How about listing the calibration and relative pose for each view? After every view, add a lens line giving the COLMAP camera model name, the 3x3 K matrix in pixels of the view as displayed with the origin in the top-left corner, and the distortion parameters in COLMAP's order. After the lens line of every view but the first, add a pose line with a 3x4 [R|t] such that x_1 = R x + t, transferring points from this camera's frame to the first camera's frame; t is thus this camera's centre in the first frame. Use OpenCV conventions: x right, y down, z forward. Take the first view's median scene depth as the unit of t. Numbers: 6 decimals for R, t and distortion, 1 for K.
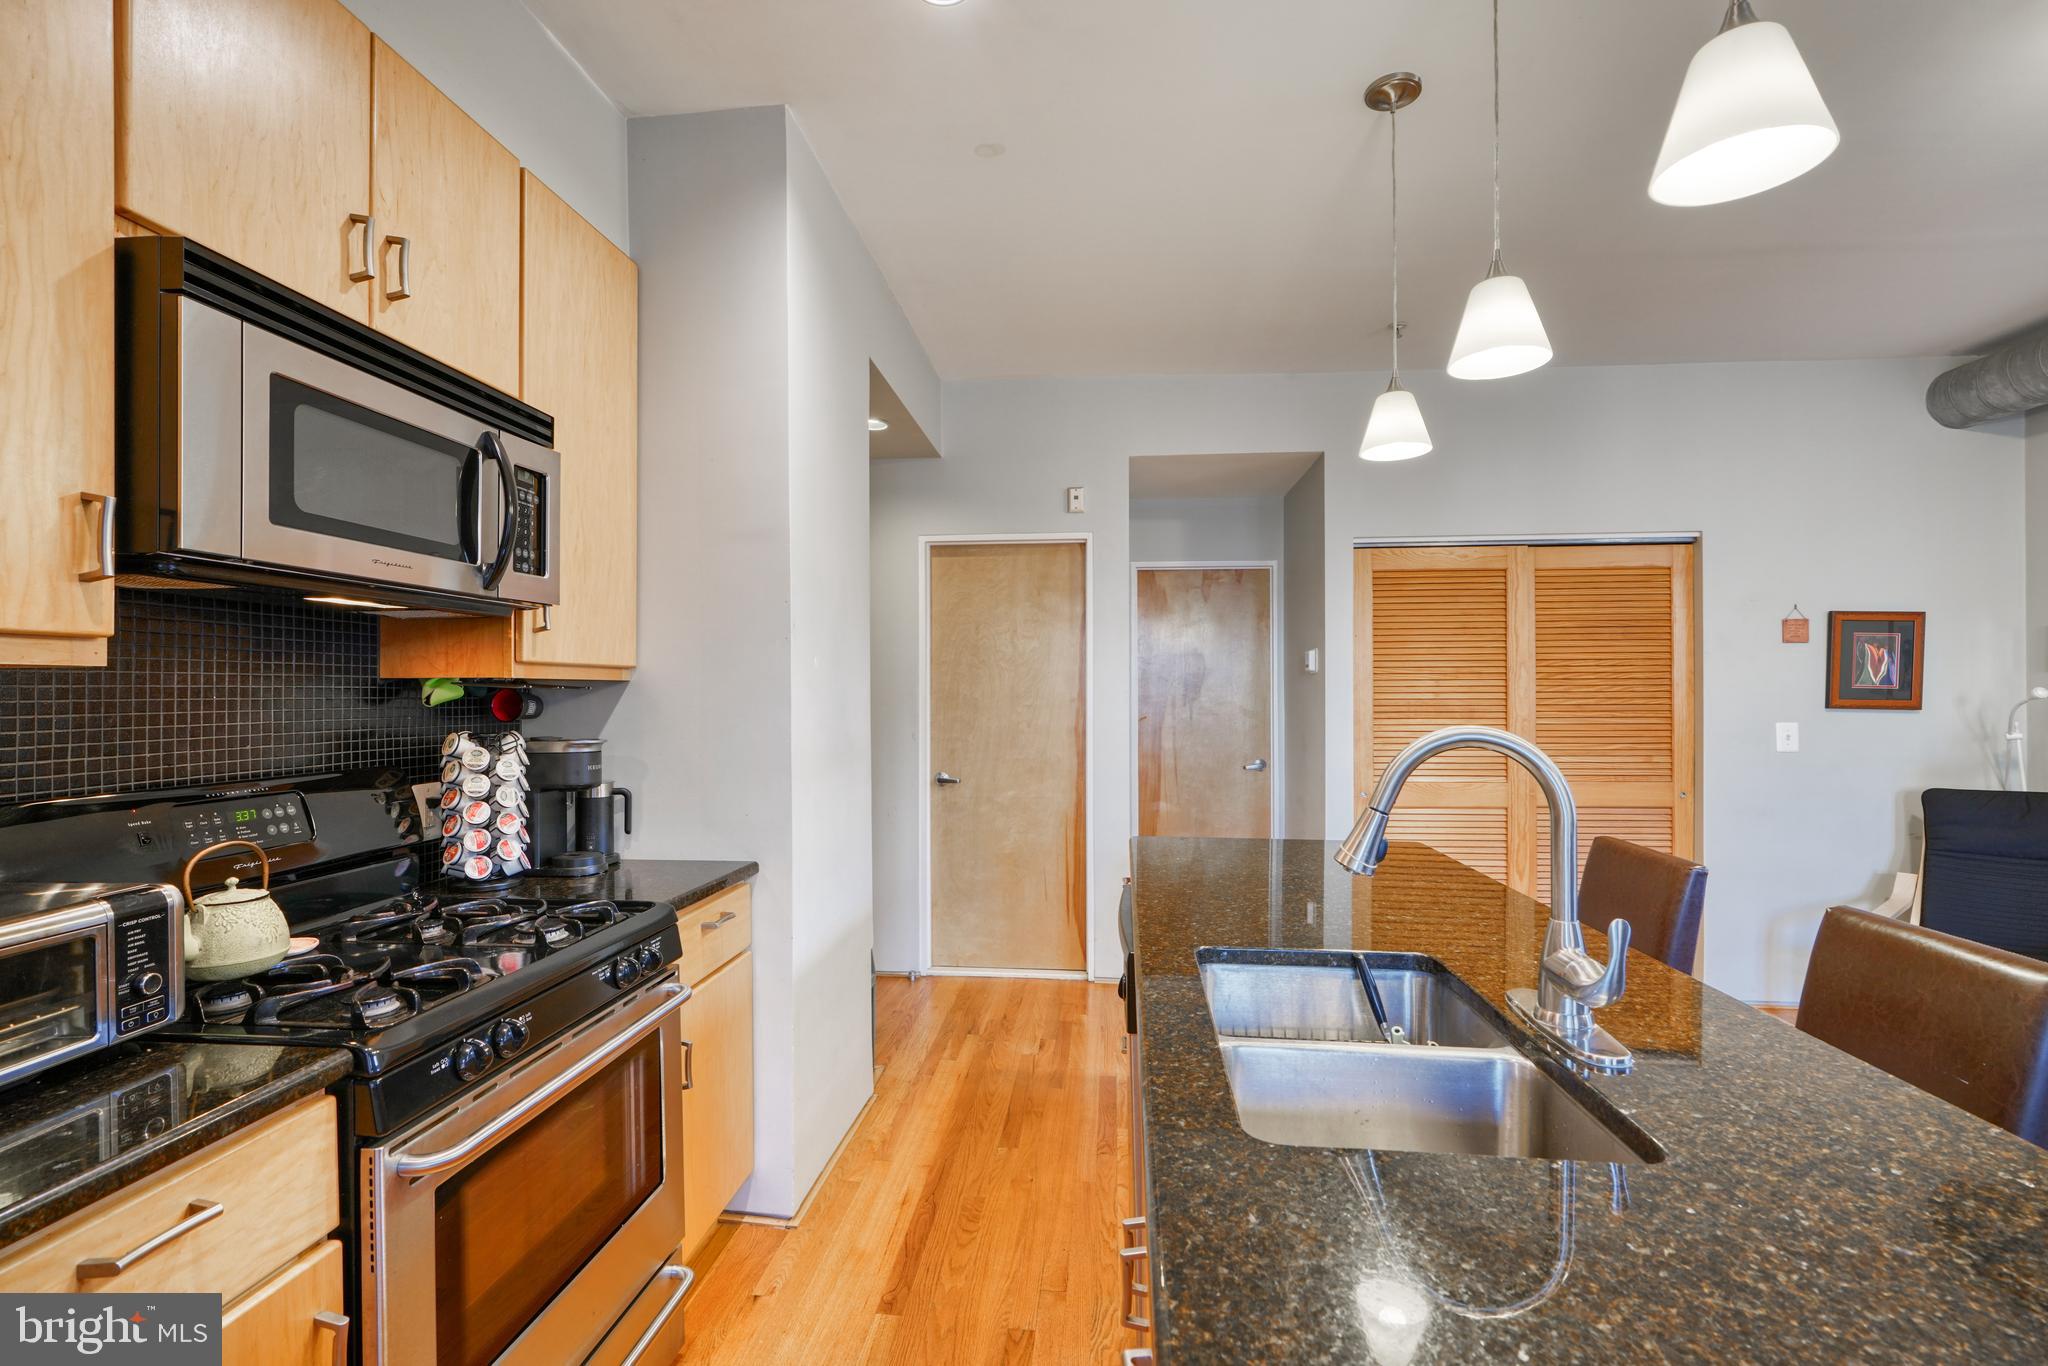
lens RADIAL K [[920.6, 0, 1022.0], [0, 920.6, 688.4], [0, 0, 1]] dist [-0.004034, 0.000488]
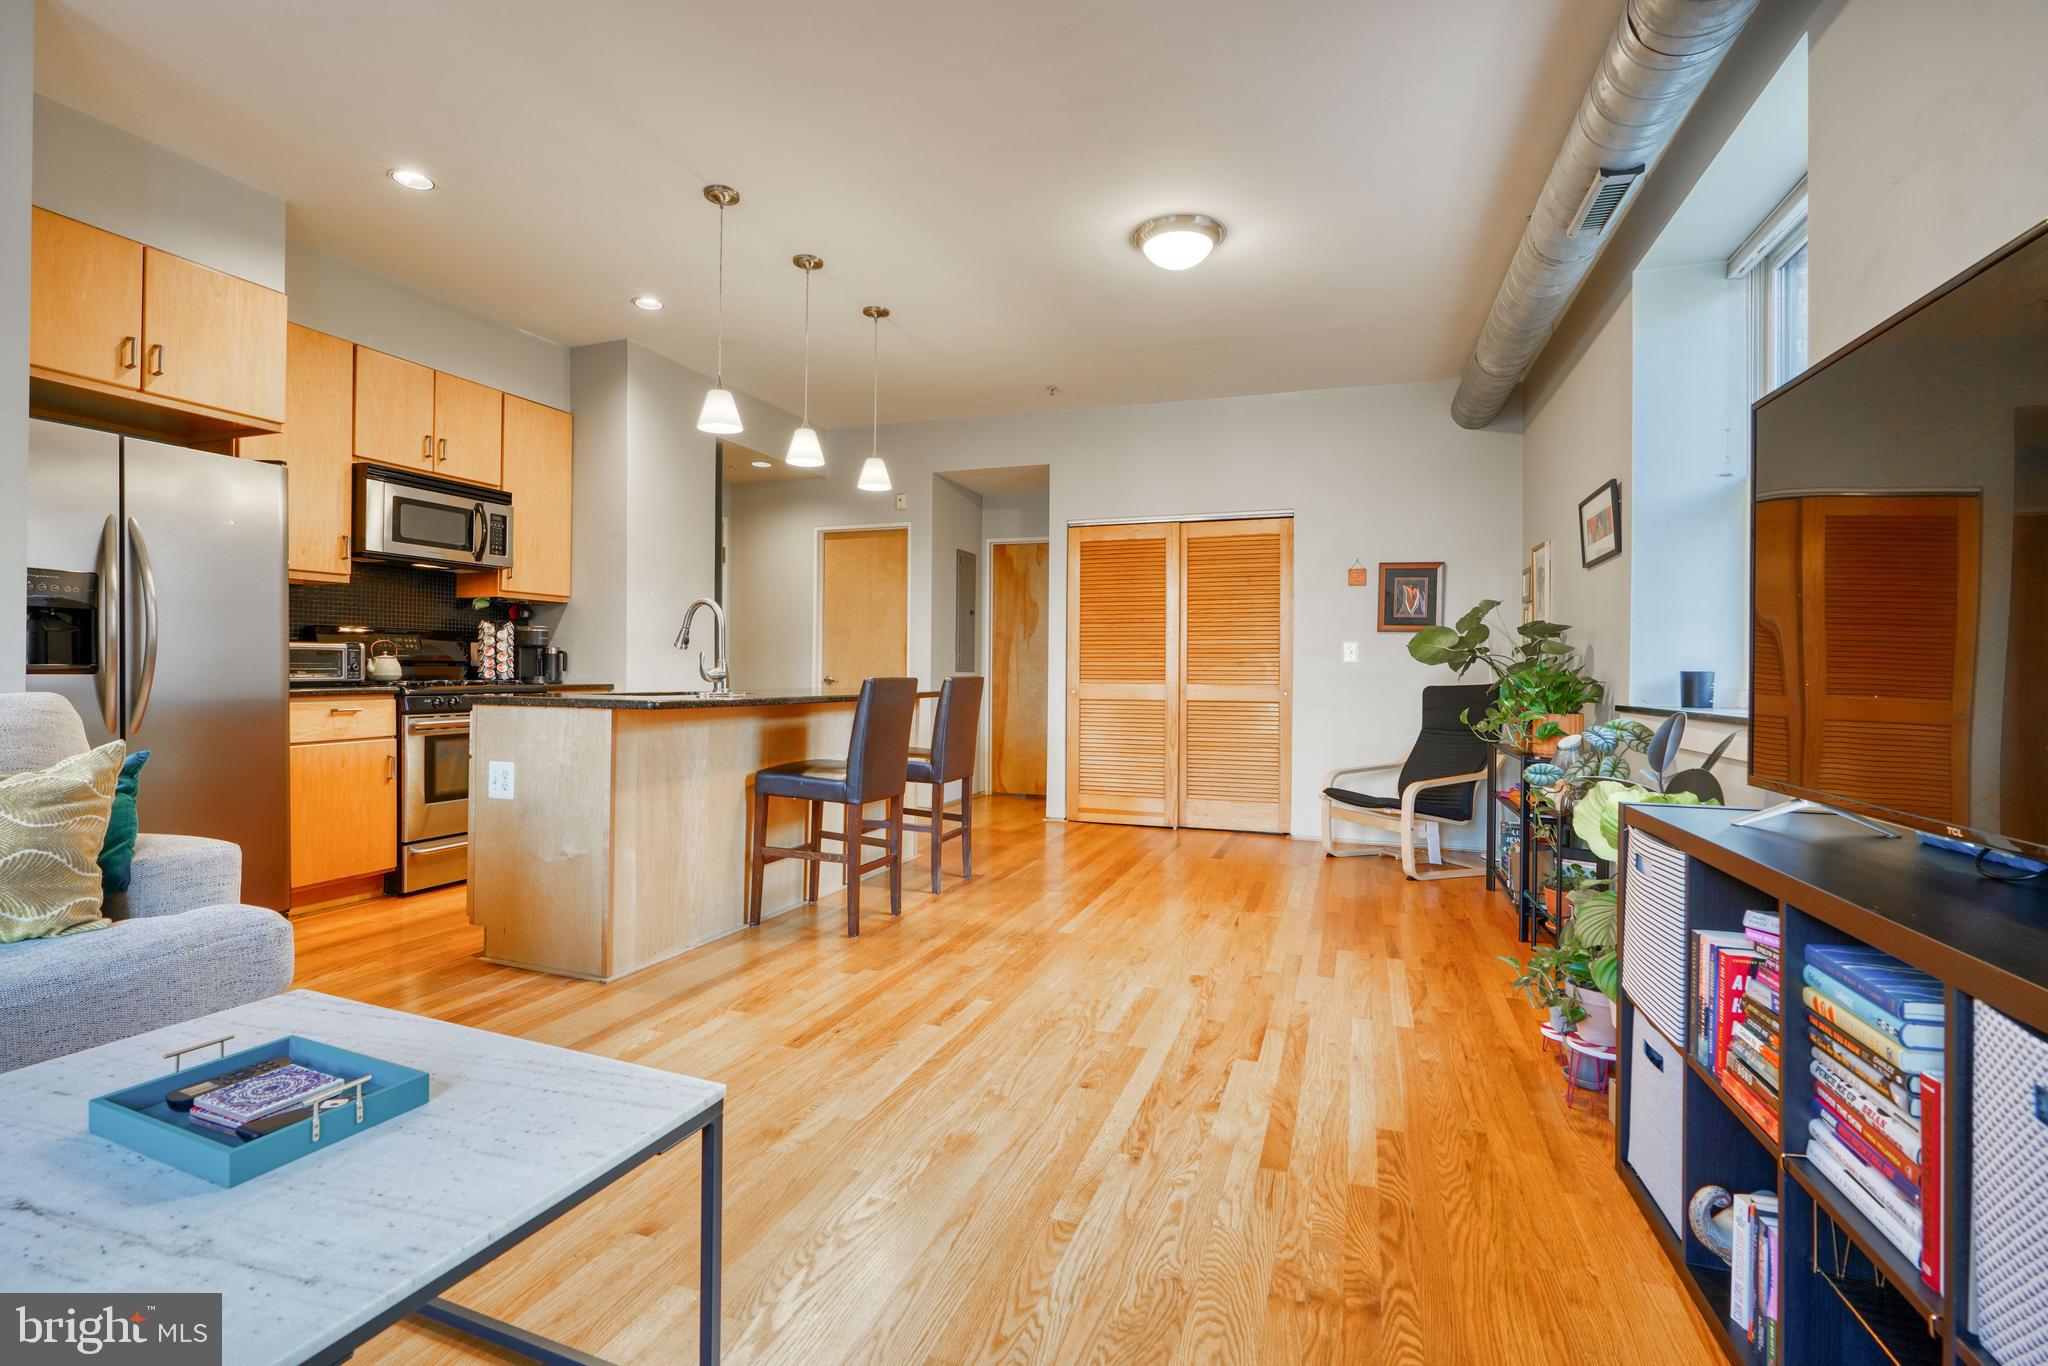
lens RADIAL K [[942.9, 0, 1008.3], [0, 942.9, 668.3], [0, 0, 1]] dist [-0.002040, 0.000257]
pose [[0.966298, 0.010035, -0.257229, 1.369495], [-0.009676, 0.999950, 0.002662, 0.153692], [0.257243, -0.000083, 0.966347, -1.062726]]
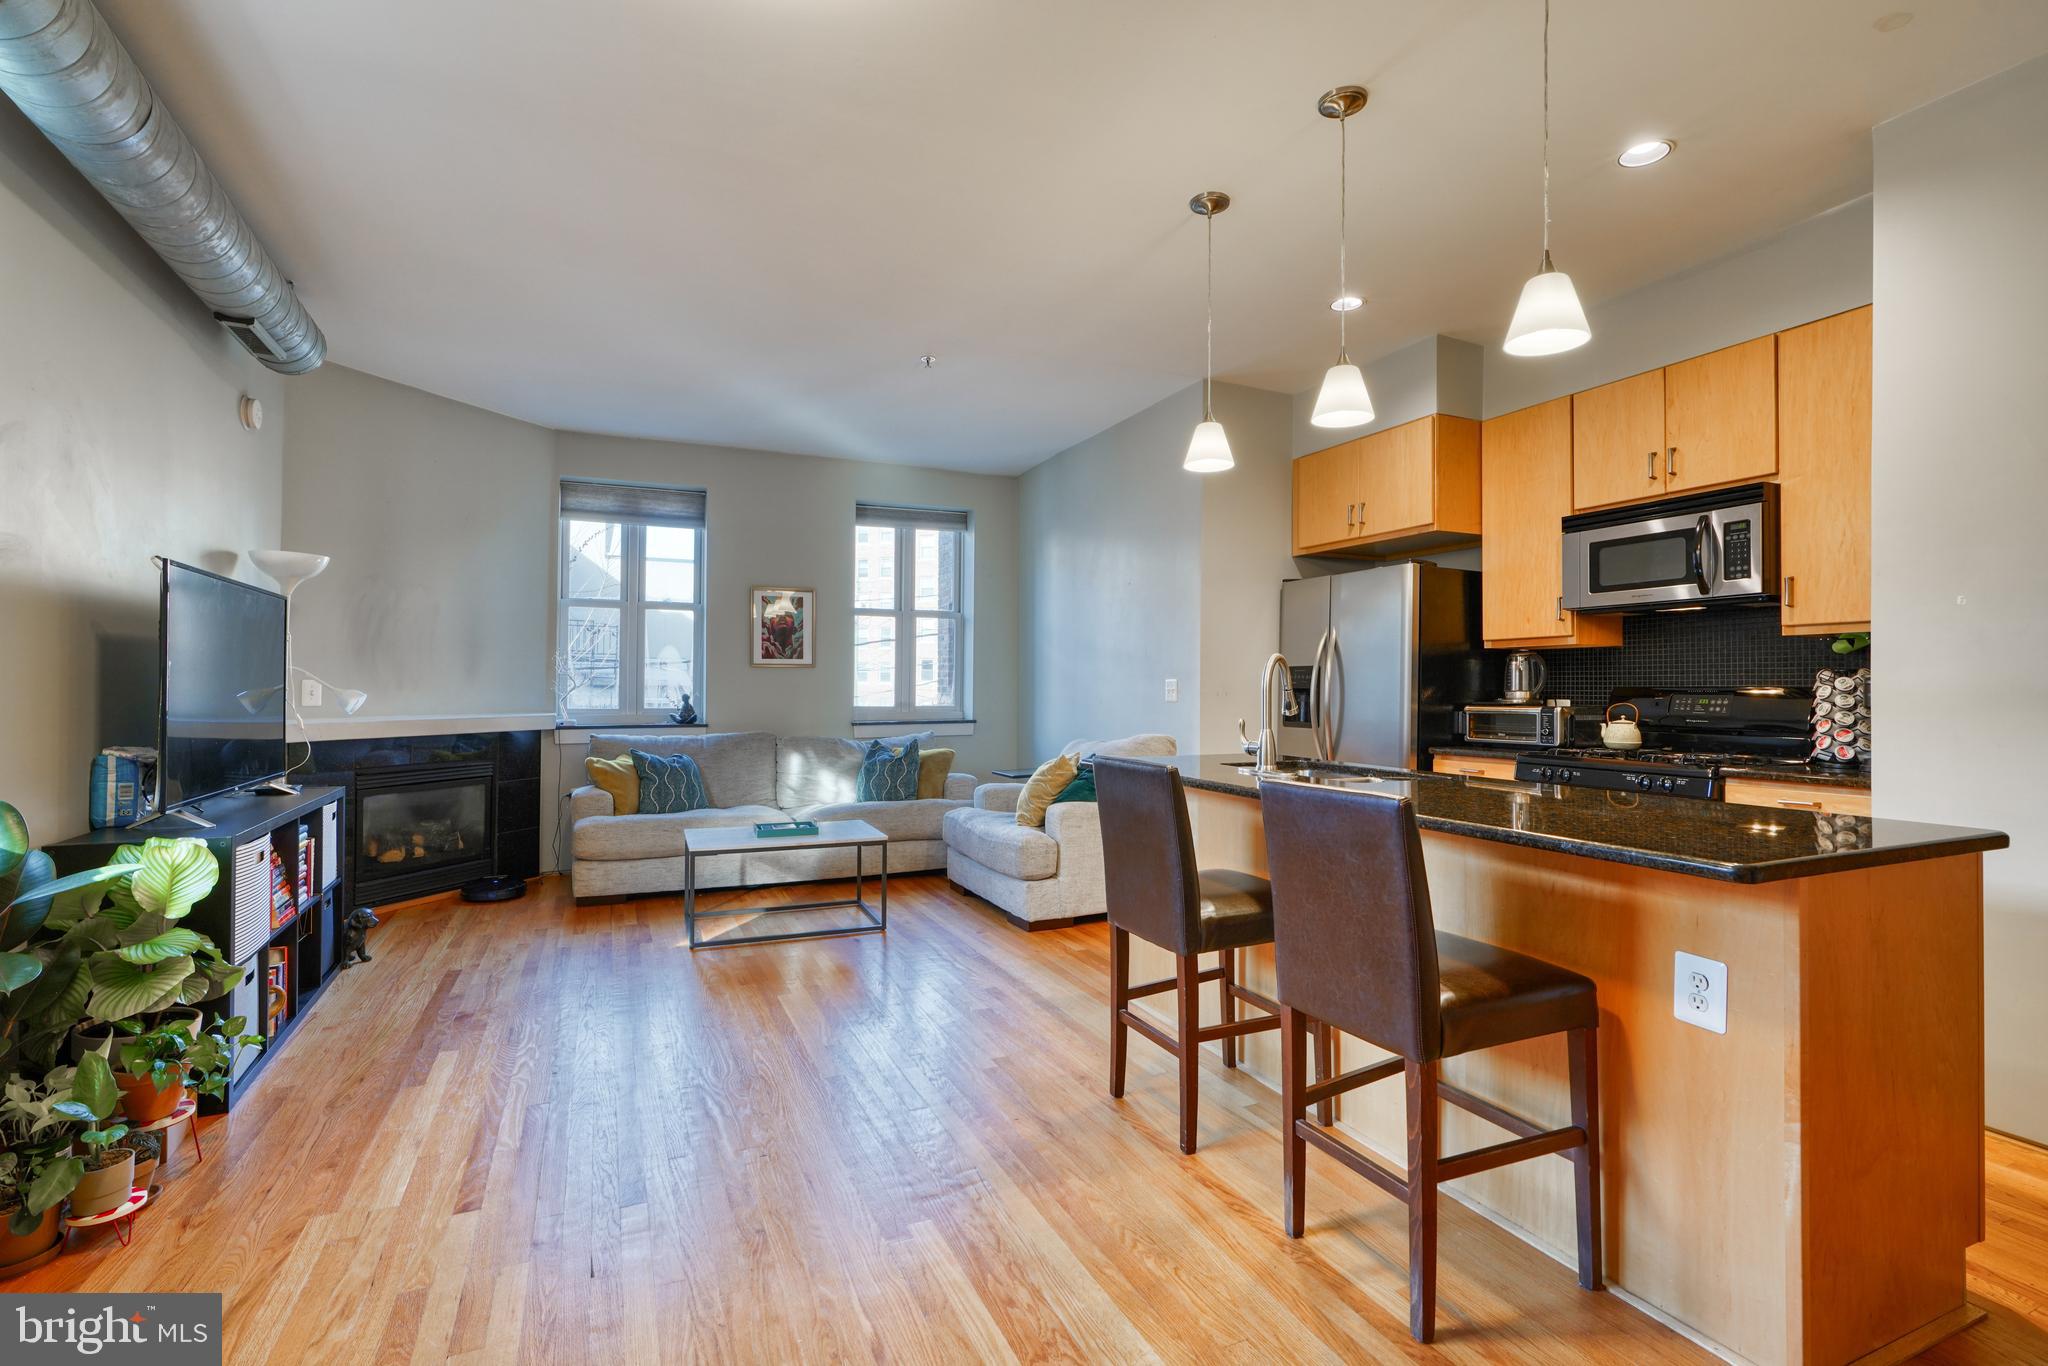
lens RADIAL K [[937.3, 0, 1023.5], [0, 937.3, 674.8], [0, 0, 1]] dist [-0.001852, 0.000311]
pose [[-0.865156, -0.009238, -0.501418, 1.430363], [-0.000967, 0.999859, -0.016753, 0.085708], [0.501503, -0.014009, -0.865043, 1.681055]]
